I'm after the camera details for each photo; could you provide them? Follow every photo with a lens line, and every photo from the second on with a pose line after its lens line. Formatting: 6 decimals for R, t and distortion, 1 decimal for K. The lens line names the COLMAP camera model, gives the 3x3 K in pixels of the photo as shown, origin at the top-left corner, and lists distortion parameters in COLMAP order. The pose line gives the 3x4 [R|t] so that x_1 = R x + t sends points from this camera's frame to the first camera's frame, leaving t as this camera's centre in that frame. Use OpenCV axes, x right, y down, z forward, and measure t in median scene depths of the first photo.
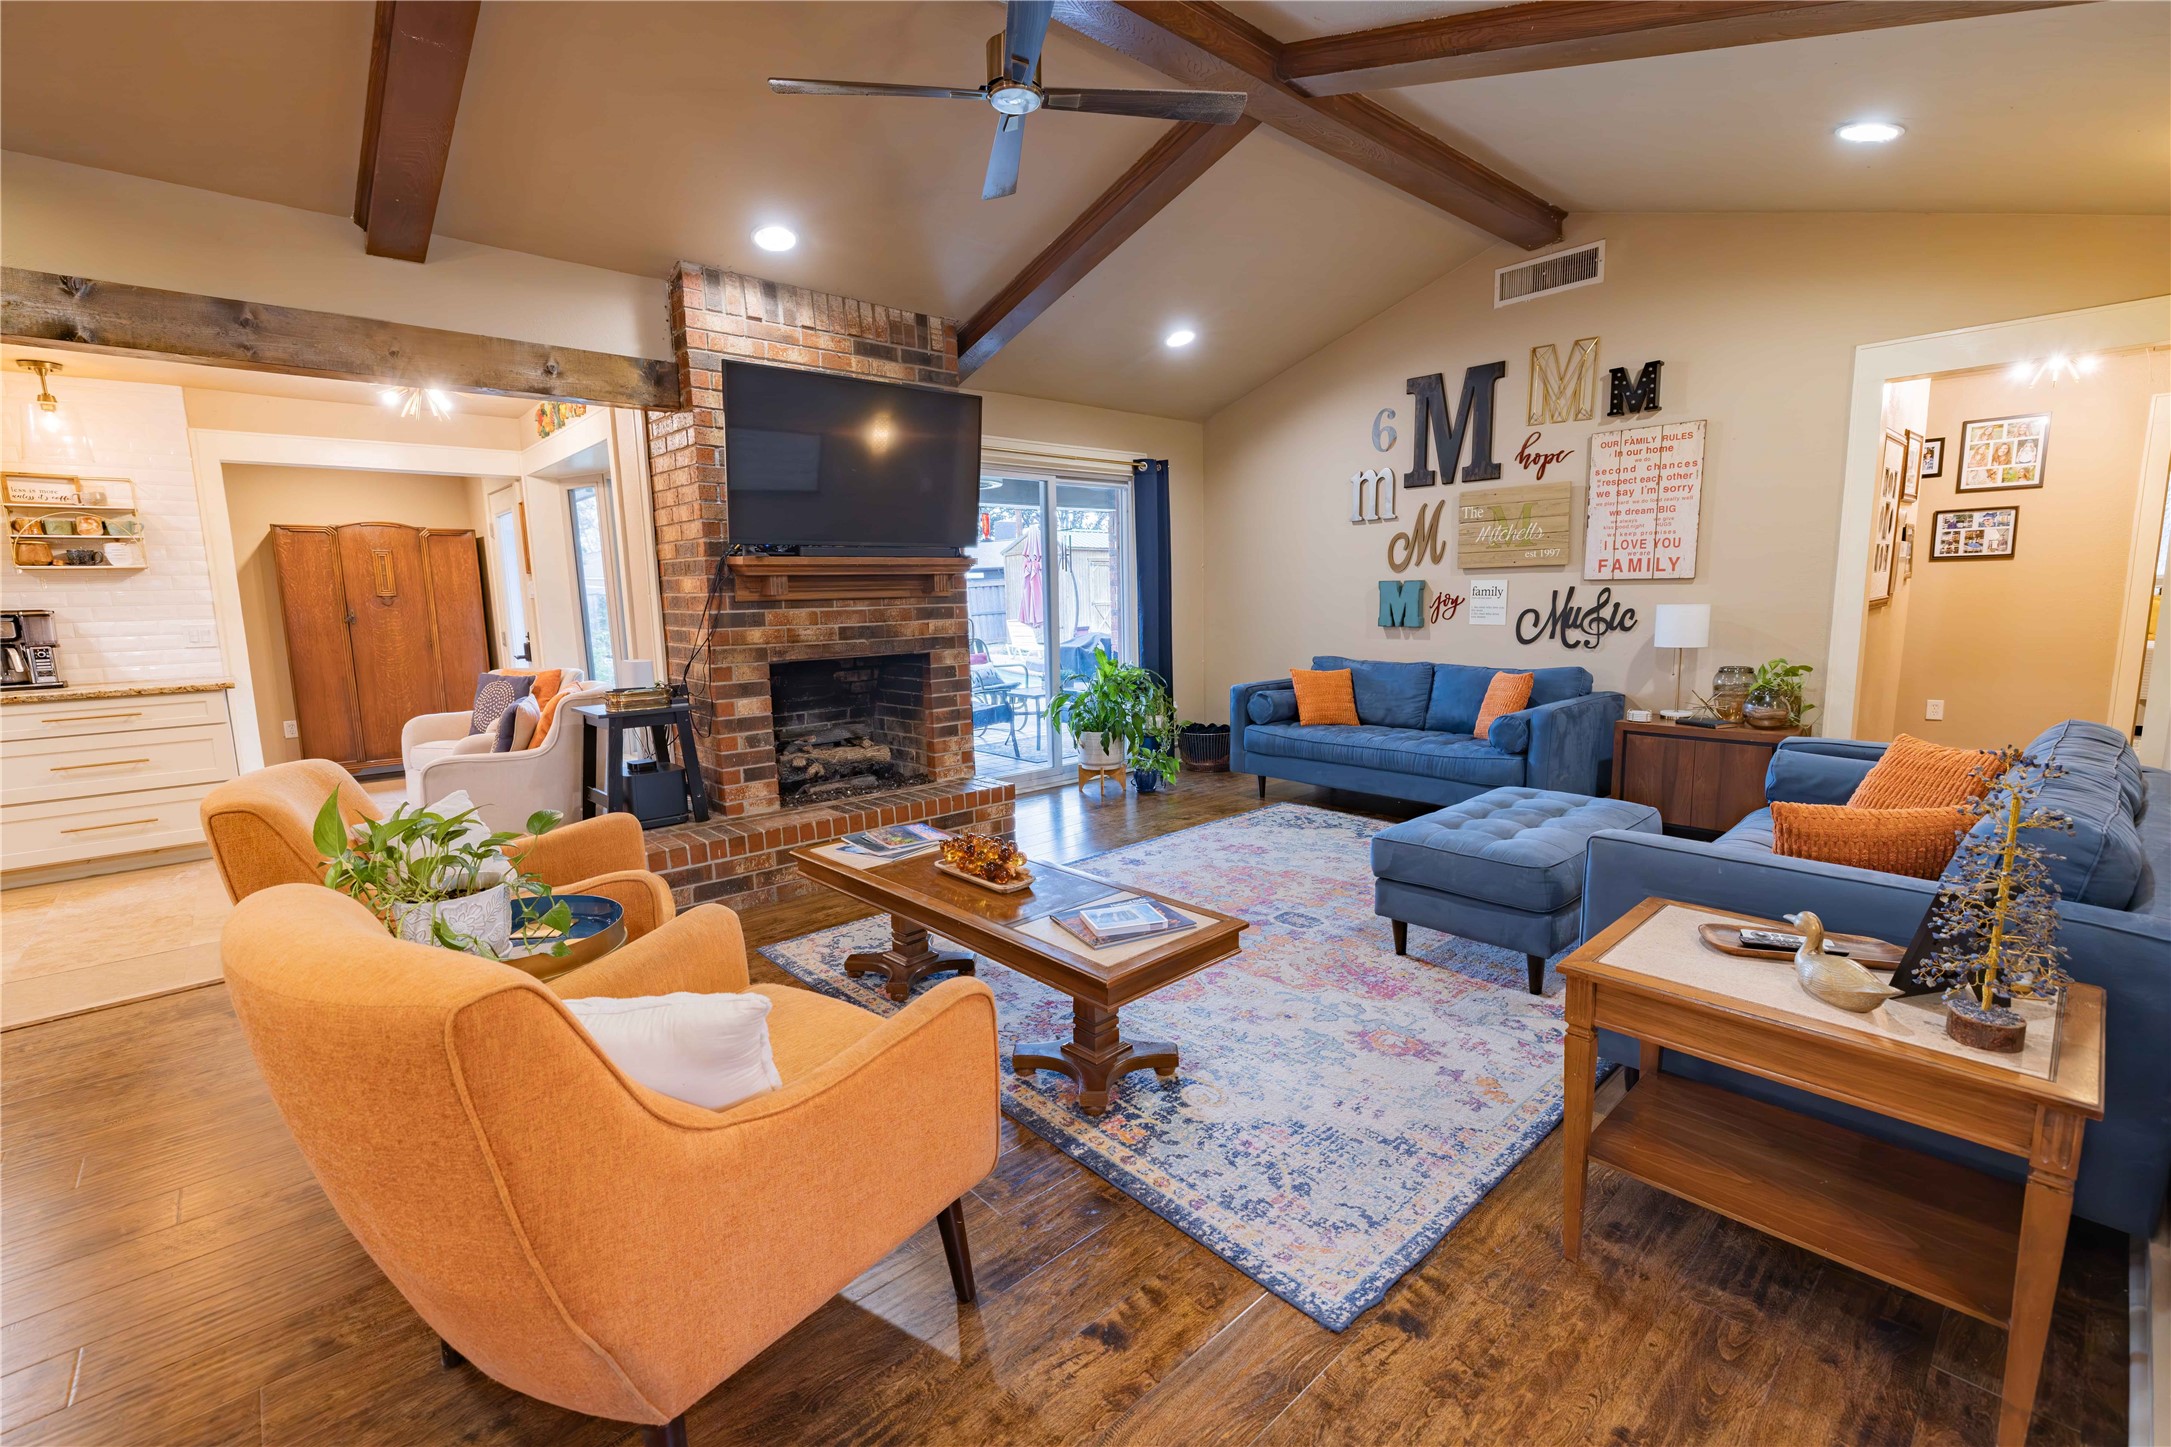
lens RADIAL K [[929.6, 0, 1085.5], [0, 929.6, 723.5], [0, 0, 1]] dist [0.000335, 0.000190]
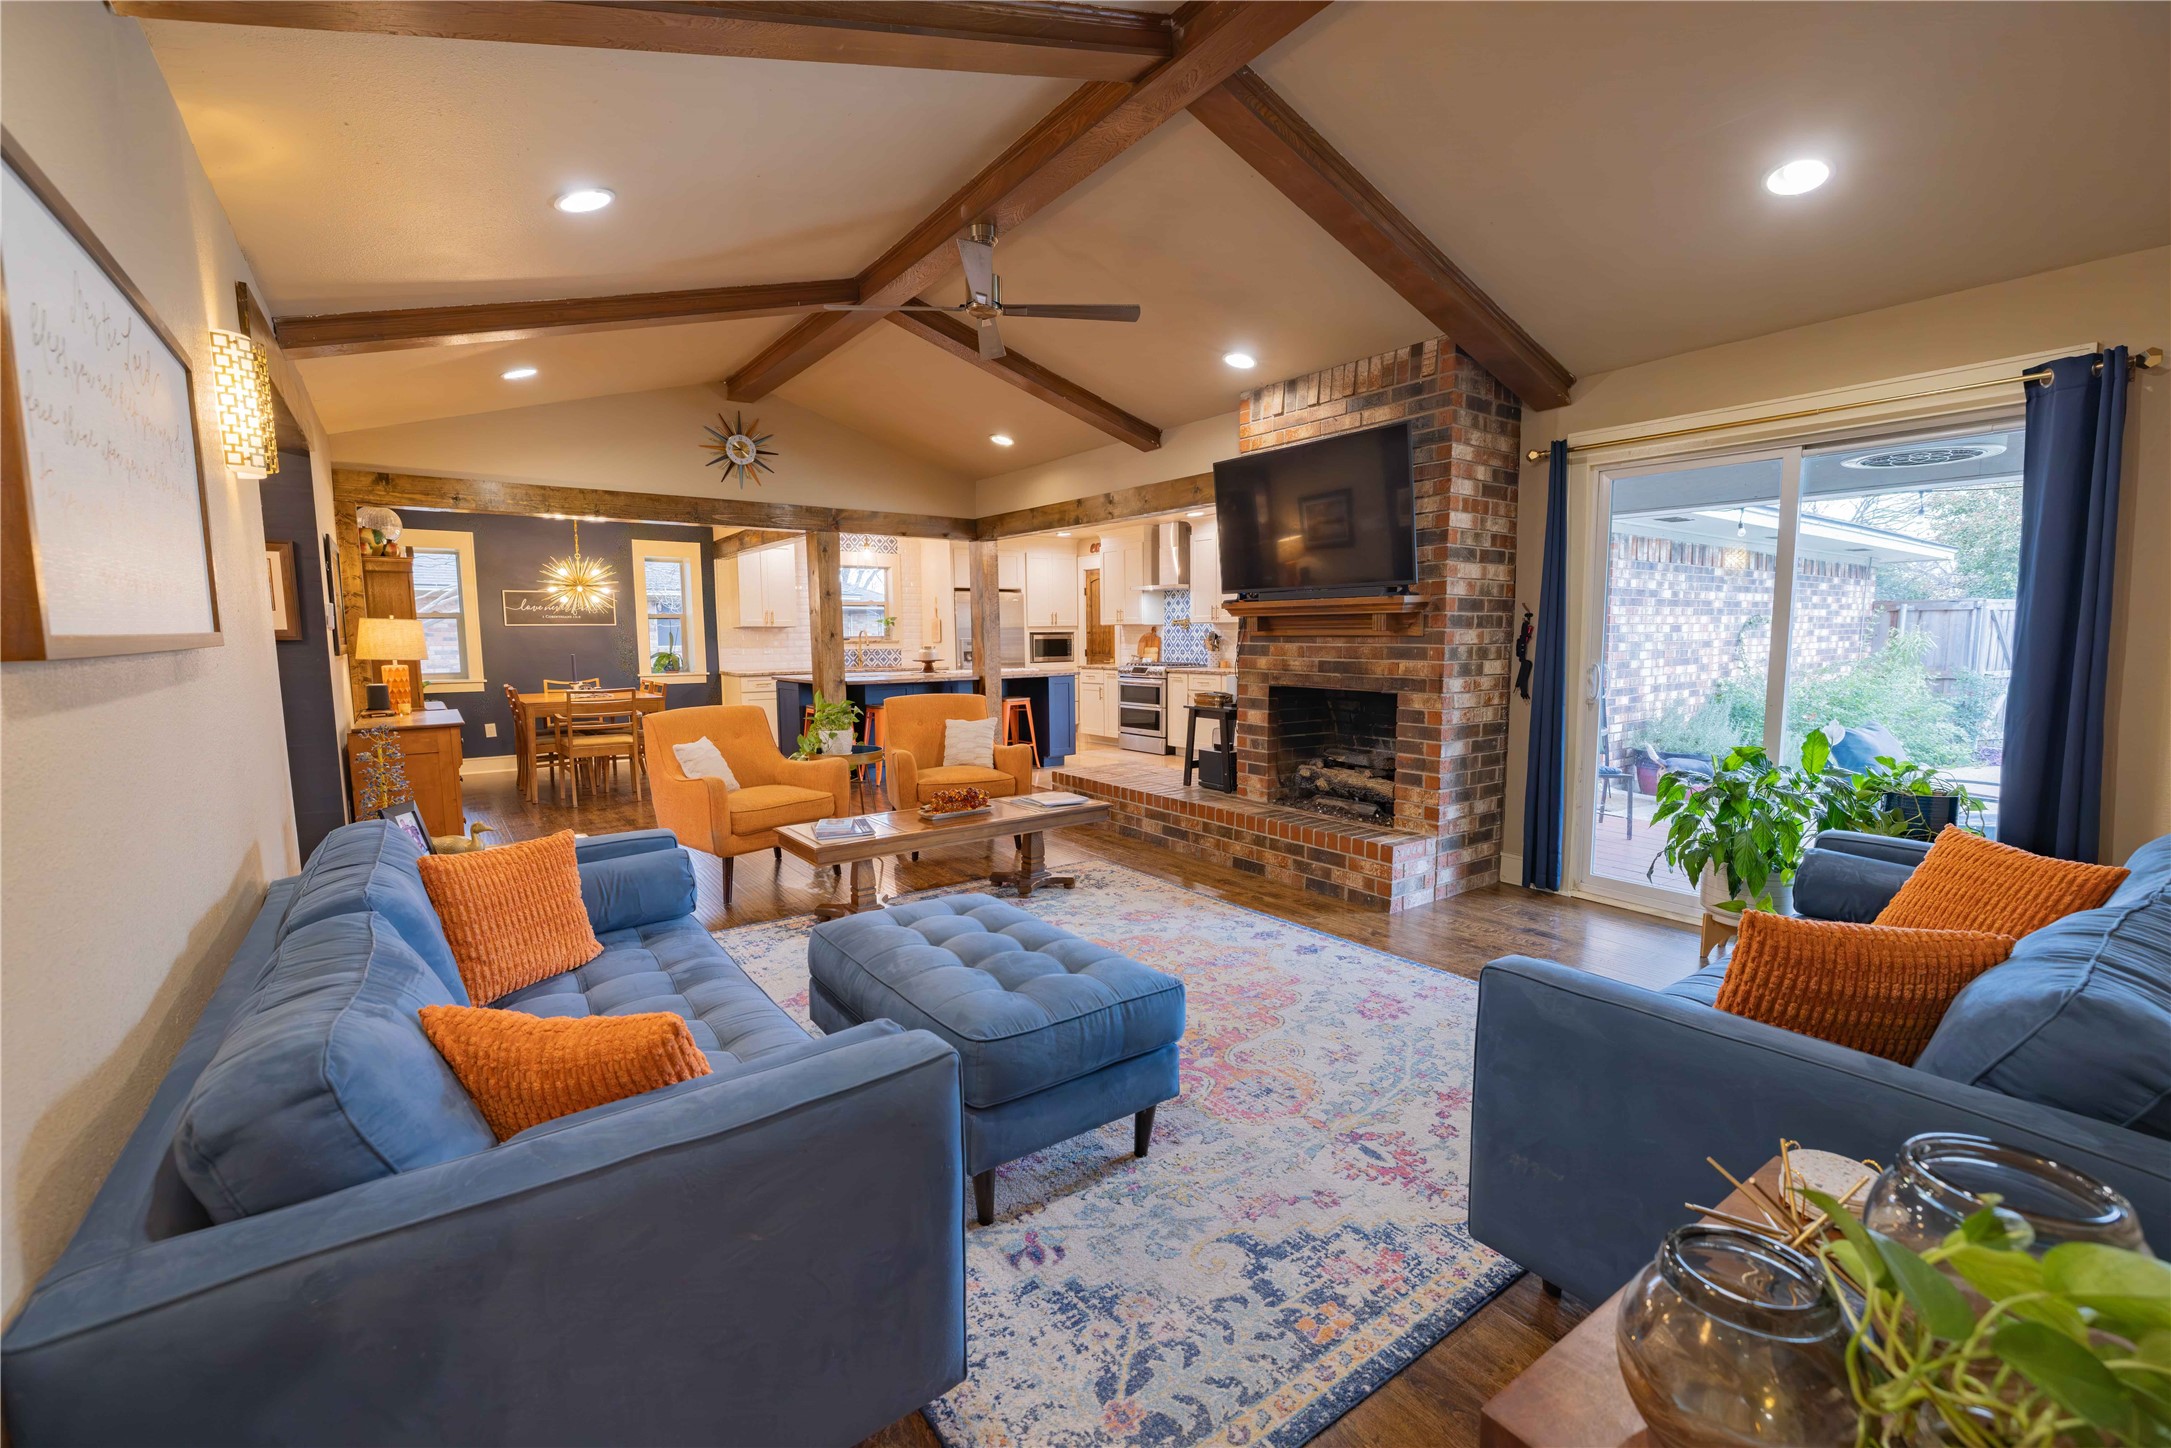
lens RADIAL K [[908.2, 0, 1091.3], [0, 908.2, 725.7], [0, 0, 1]] dist [-0.001036, 0.000164]
pose [[-0.099655, 0.124868, -0.987156, 0.795225], [-0.133088, 0.981507, 0.137589, -0.130210], [0.986081, 0.145090, -0.081194, 0.763533]]
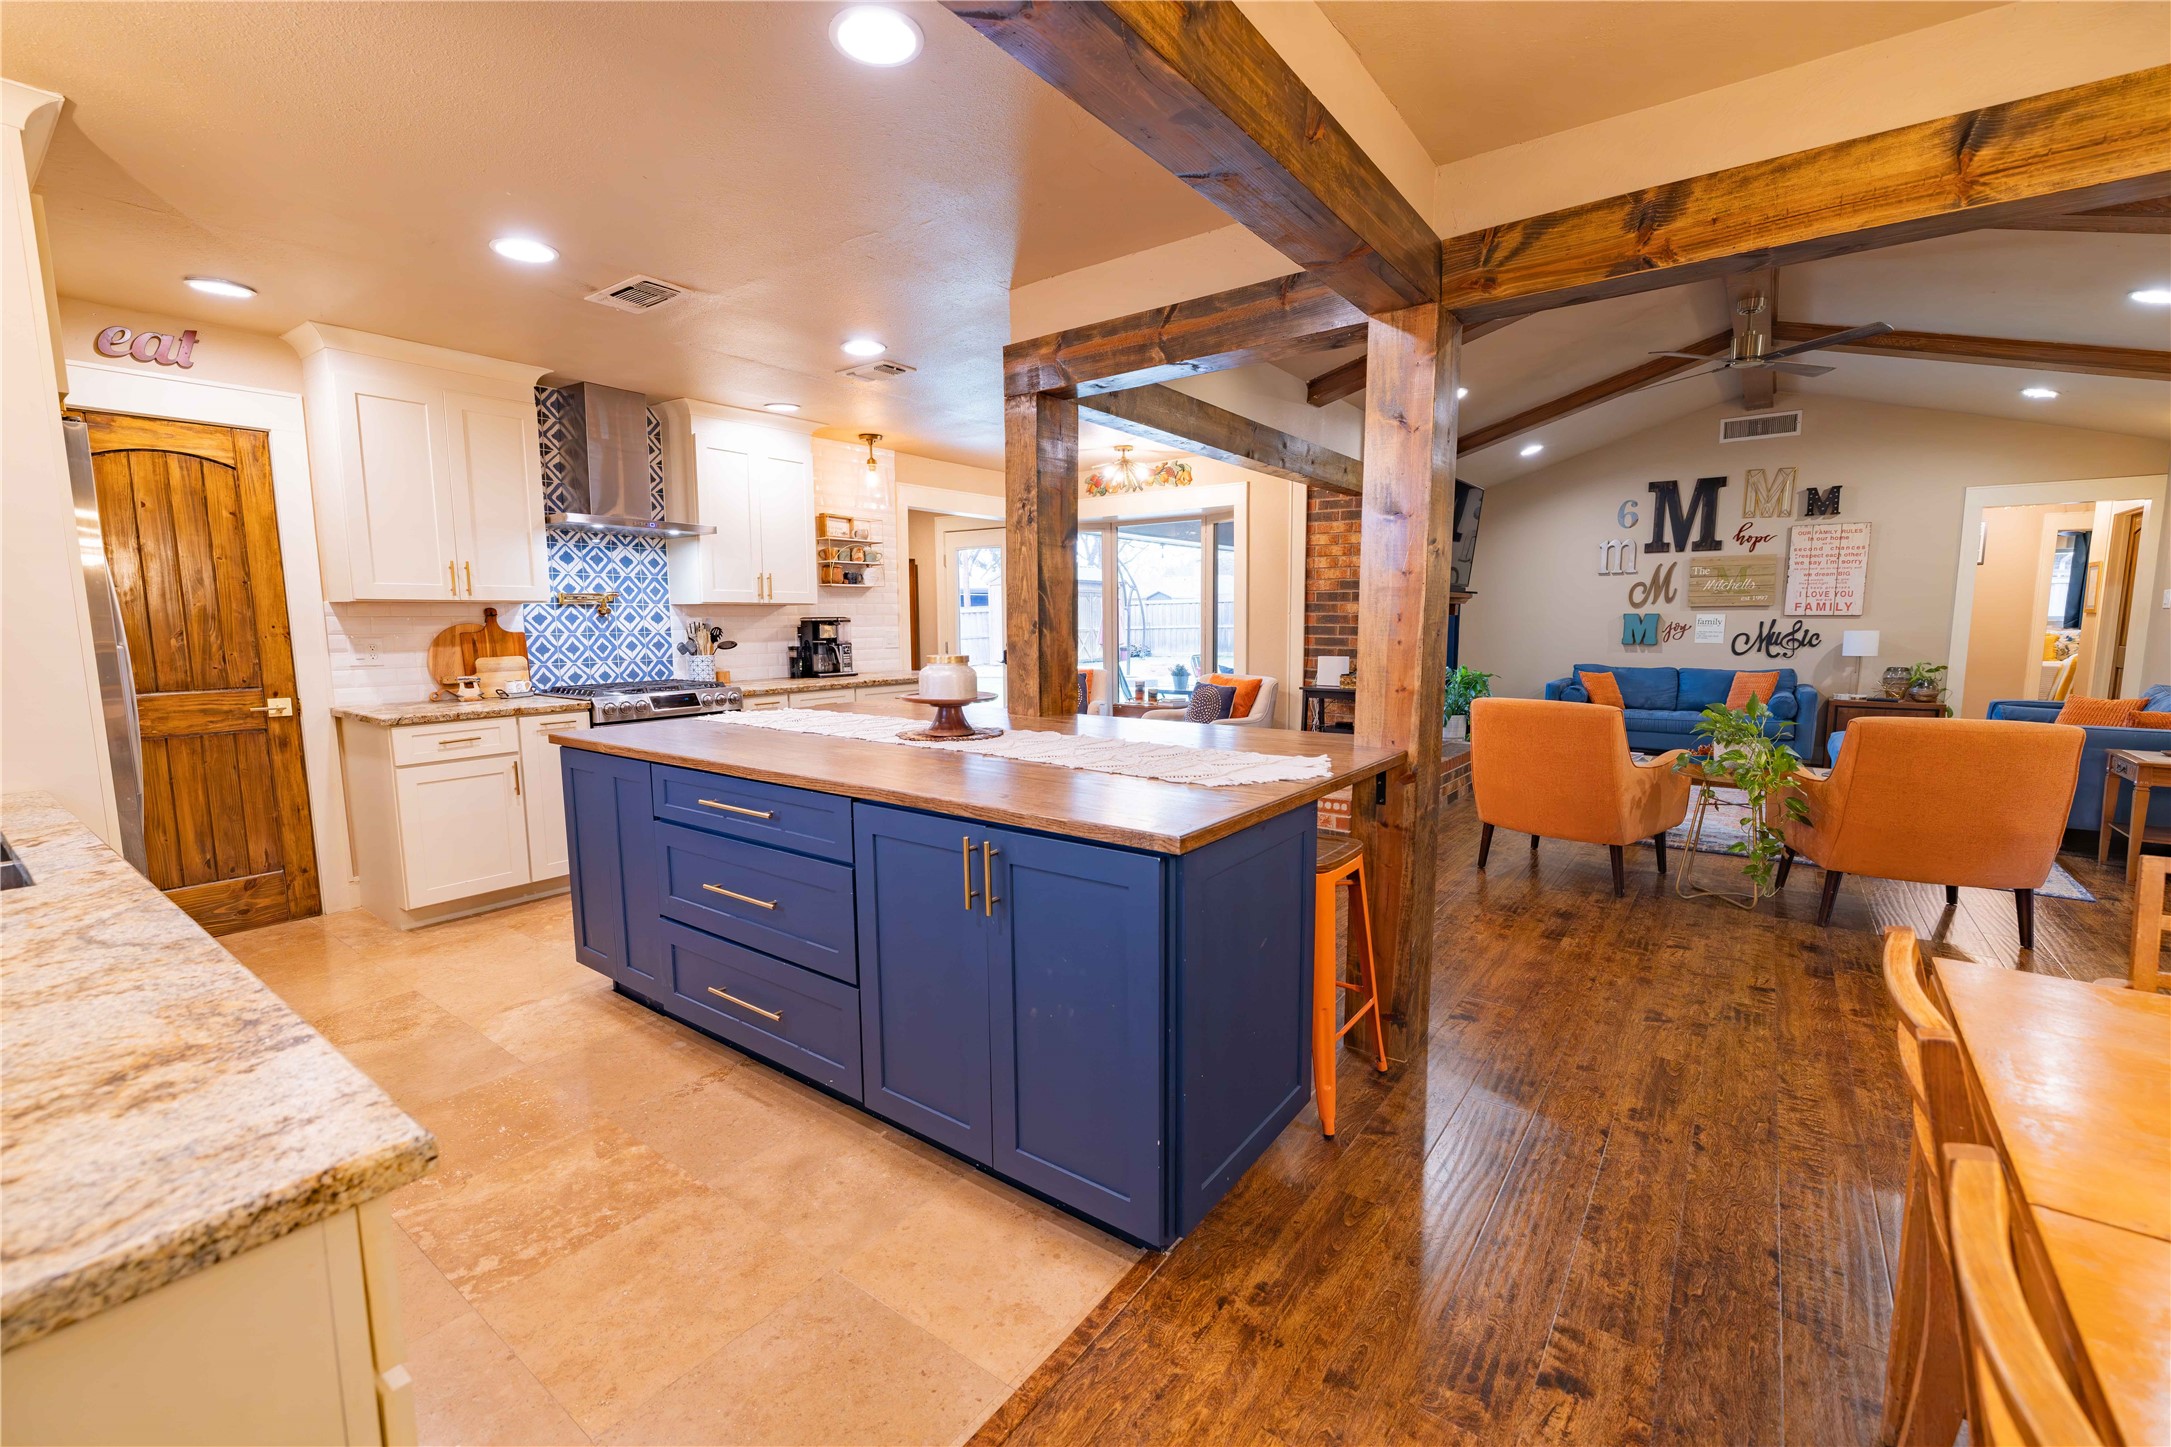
lens RADIAL K [[908.2, 0, 1091.3], [0, 908.2, 725.2], [0, 0, 1]] dist [-0.001036, 0.000164]
pose [[0.981655, -0.005572, 0.190585, -0.988246], [0.010850, 0.999586, -0.026658, 0.068060], [-0.190357, 0.028237, 0.981309, -0.324122]]
